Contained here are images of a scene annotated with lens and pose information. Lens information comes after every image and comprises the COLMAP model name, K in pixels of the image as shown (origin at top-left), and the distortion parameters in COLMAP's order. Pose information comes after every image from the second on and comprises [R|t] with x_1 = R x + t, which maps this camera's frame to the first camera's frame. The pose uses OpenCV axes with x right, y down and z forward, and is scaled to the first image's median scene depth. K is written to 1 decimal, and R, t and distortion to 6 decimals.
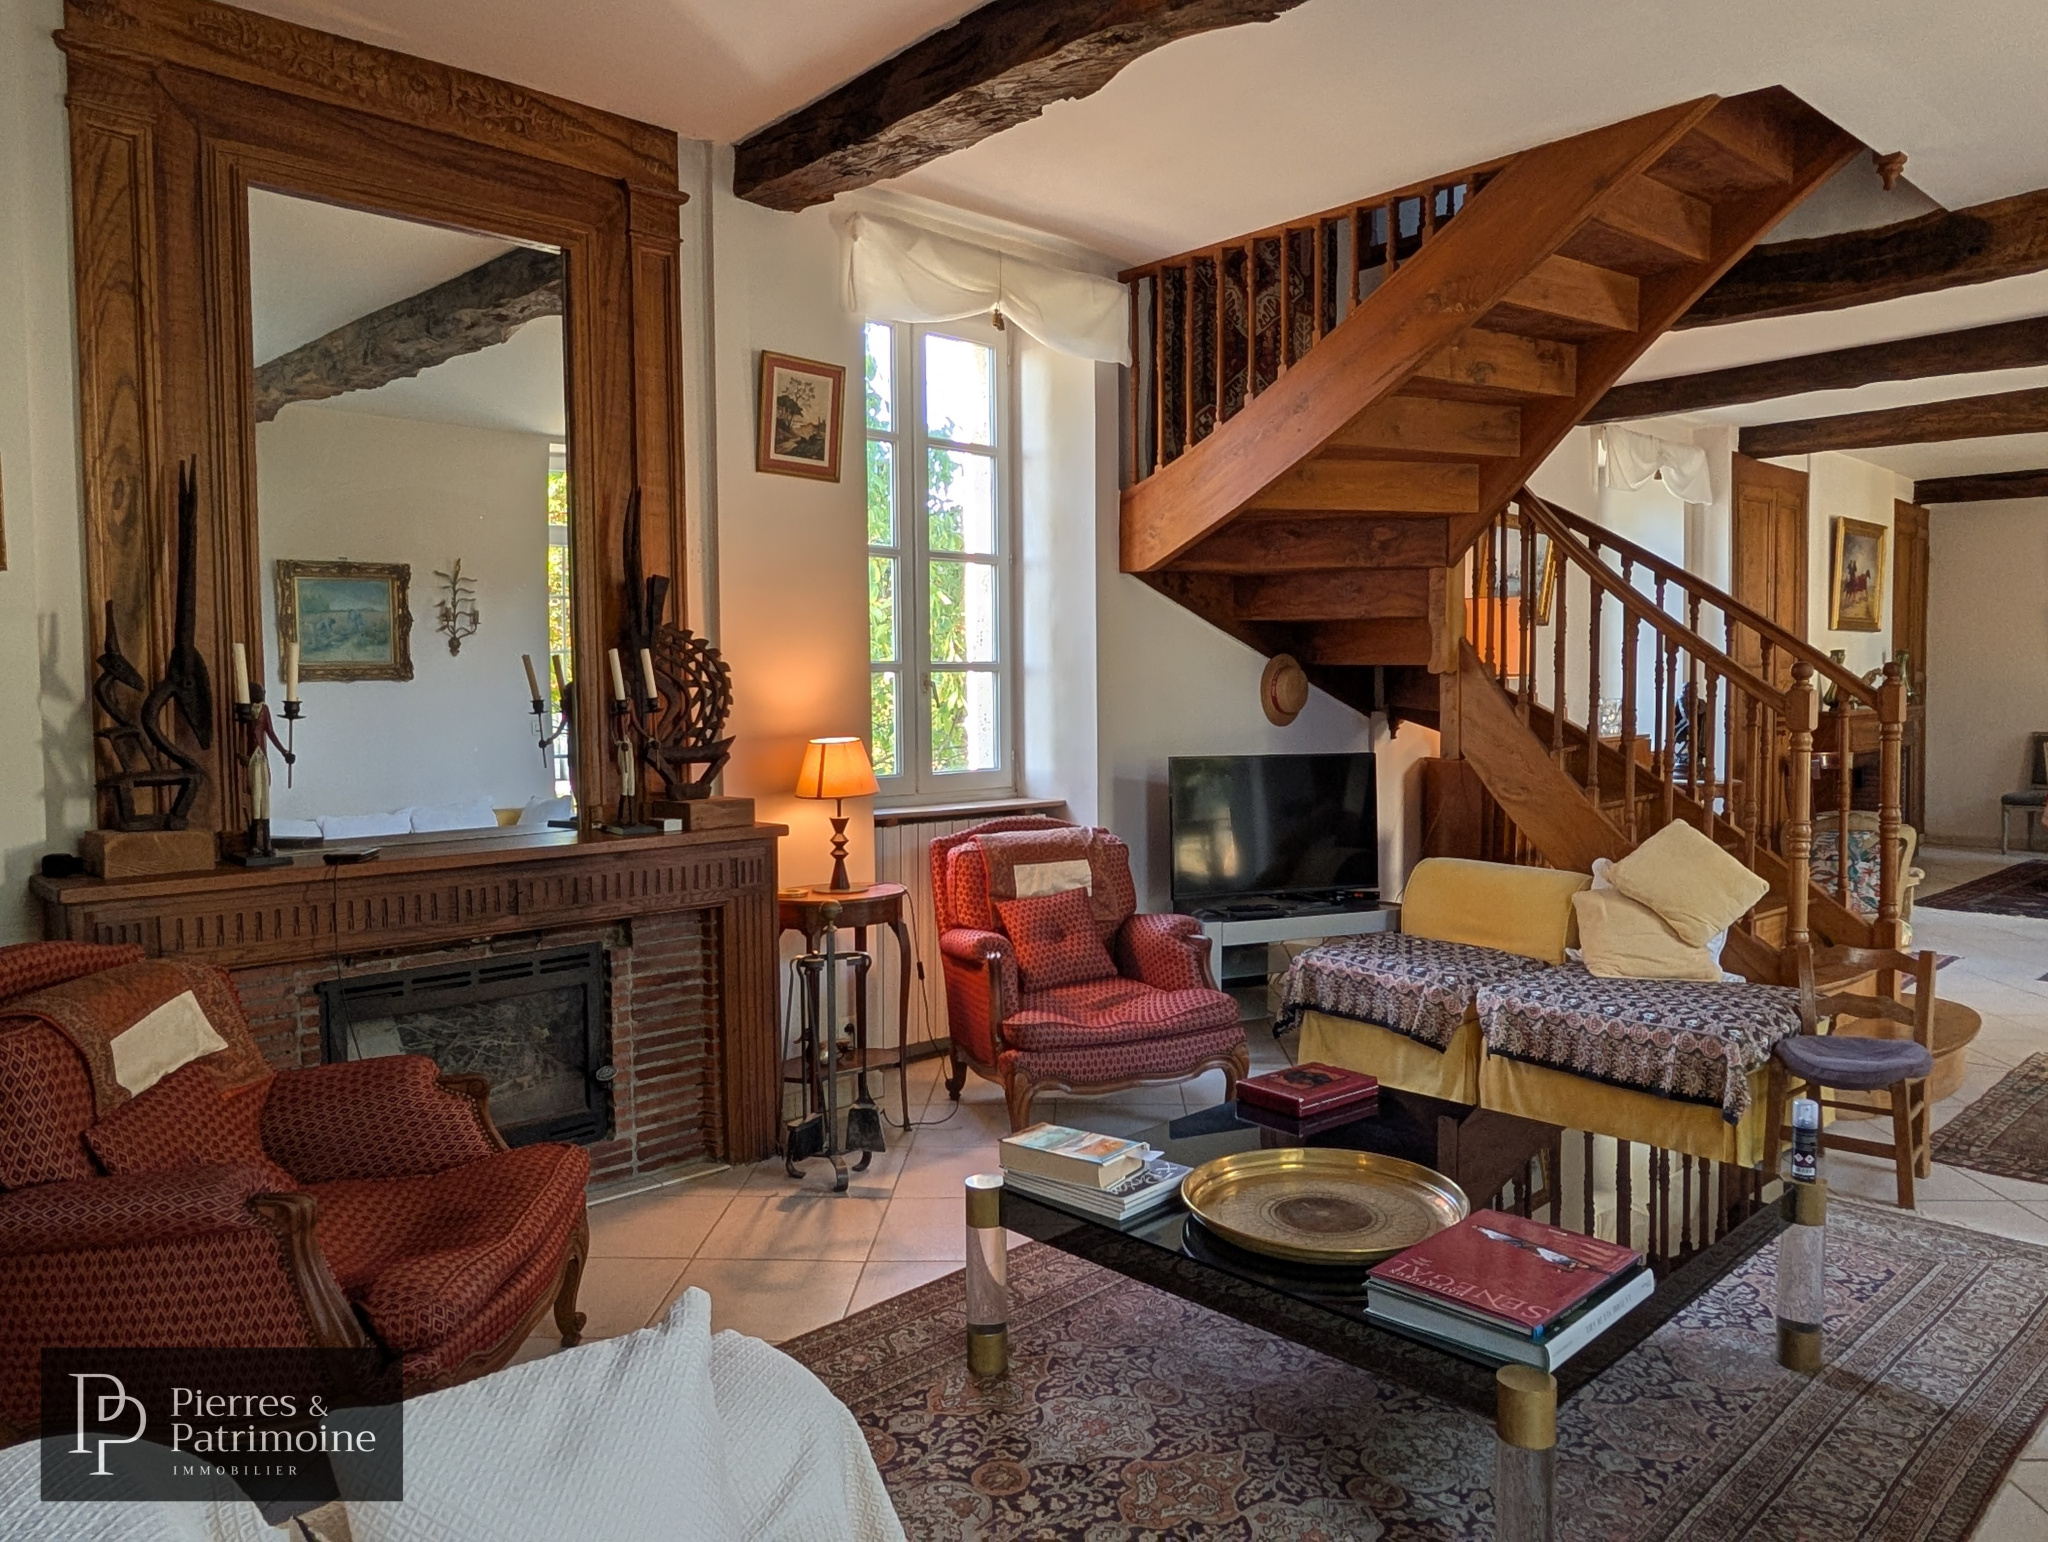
lens RADIAL K [[1424.2, 0, 1043.5], [0, 1424.2, 758.6], [0, 0, 1]] dist [0.002878, -0.002019]
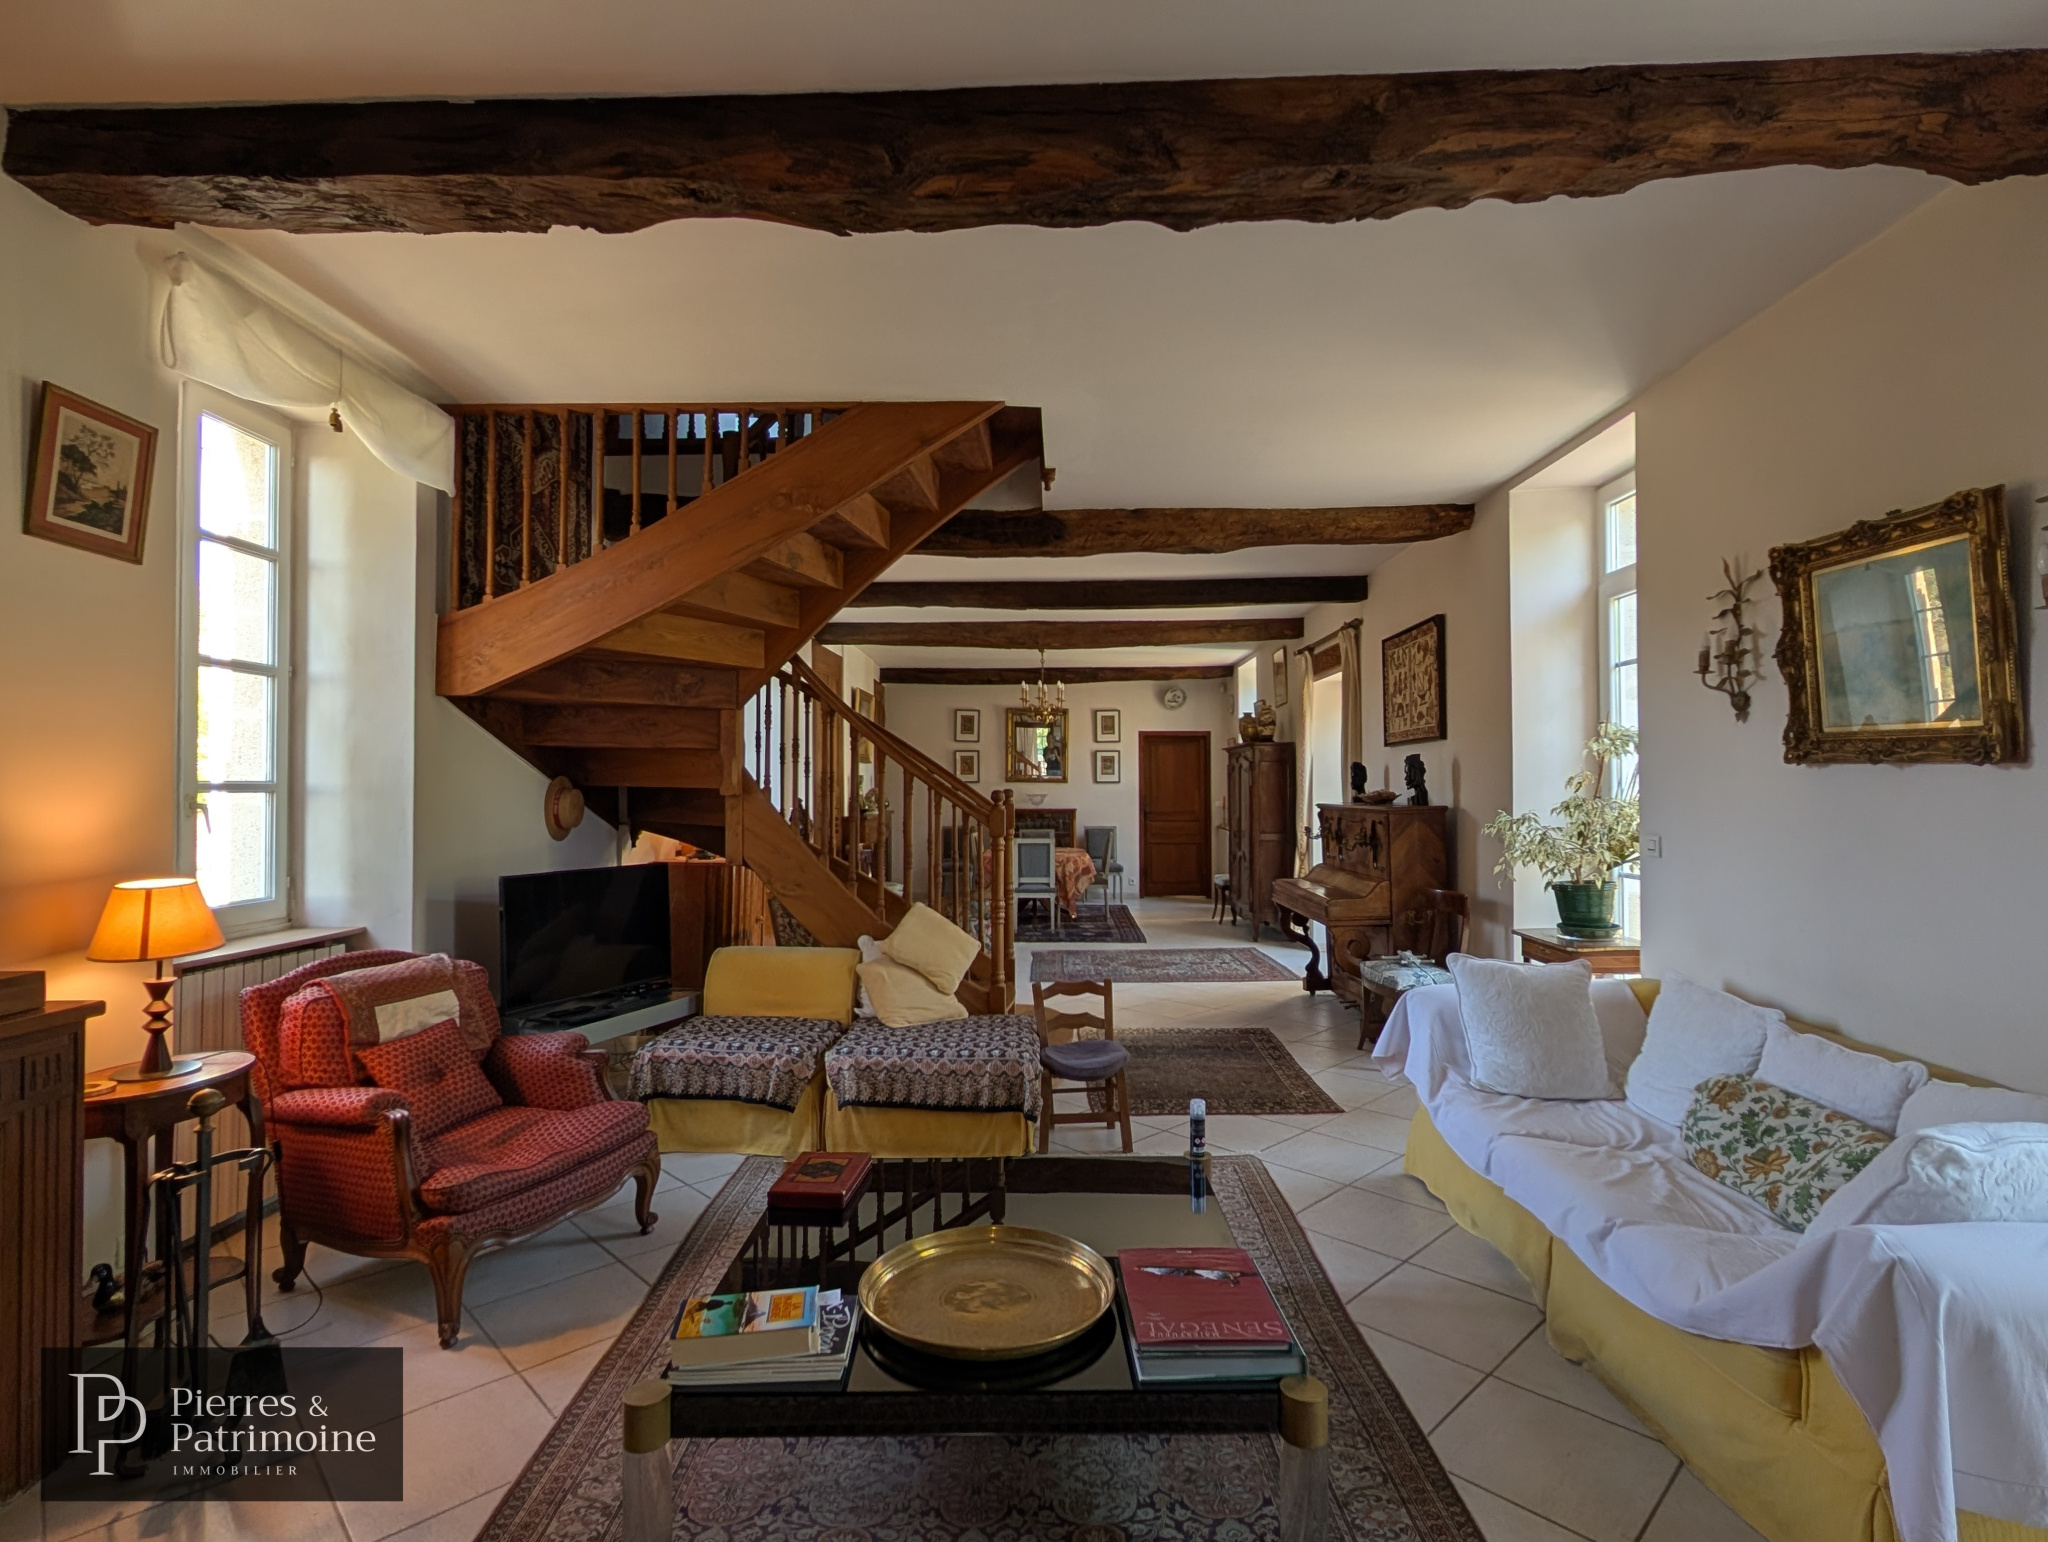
lens RADIAL K [[1030.6, 0, 1041.1], [0, 1030.6, 768.9], [0, 0, 1]] dist [-0.003421, 0.000472]
pose [[0.690746, 0.019906, 0.722823, -0.208159], [0.033699, 0.997649, -0.059678, -0.024060], [-0.722311, 0.065581, 0.688451, 0.225937]]
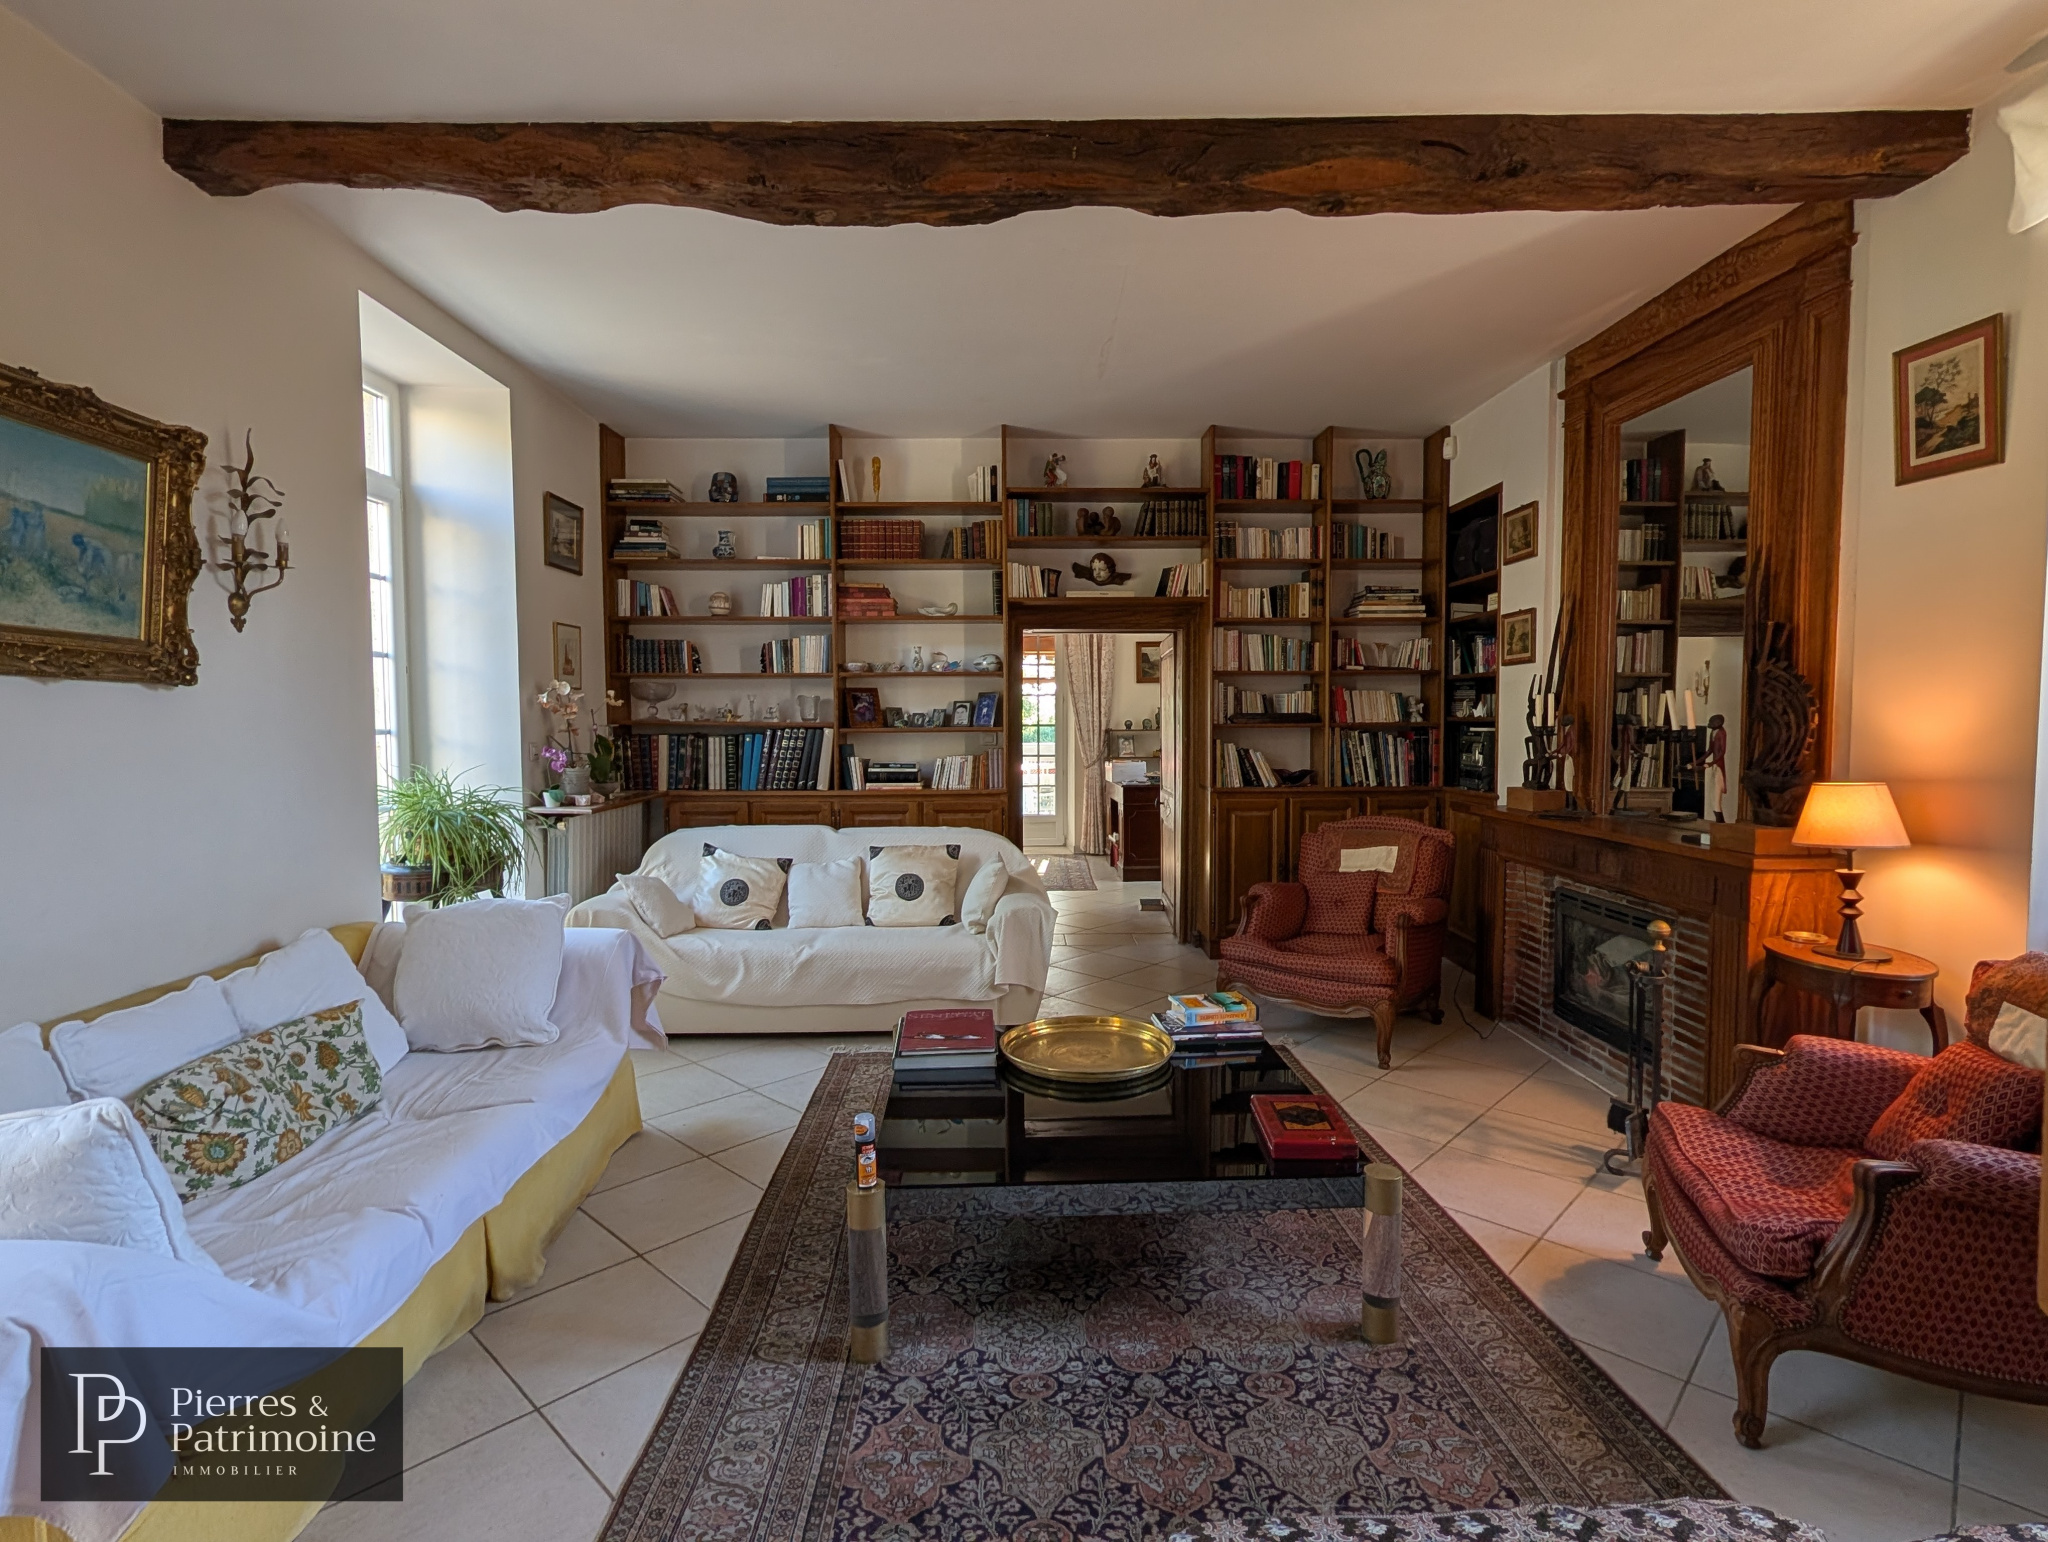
lens RADIAL K [[1030.6, 0, 1029.3], [0, 1030.6, 767.9], [0, 0, 1]] dist [-0.003421, 0.000472]
pose [[-0.666271, 0.052301, -0.743873, 0.629191], [-0.028043, 0.995074, 0.095081, -0.065410], [0.745182, 0.084210, -0.661522, 0.978199]]
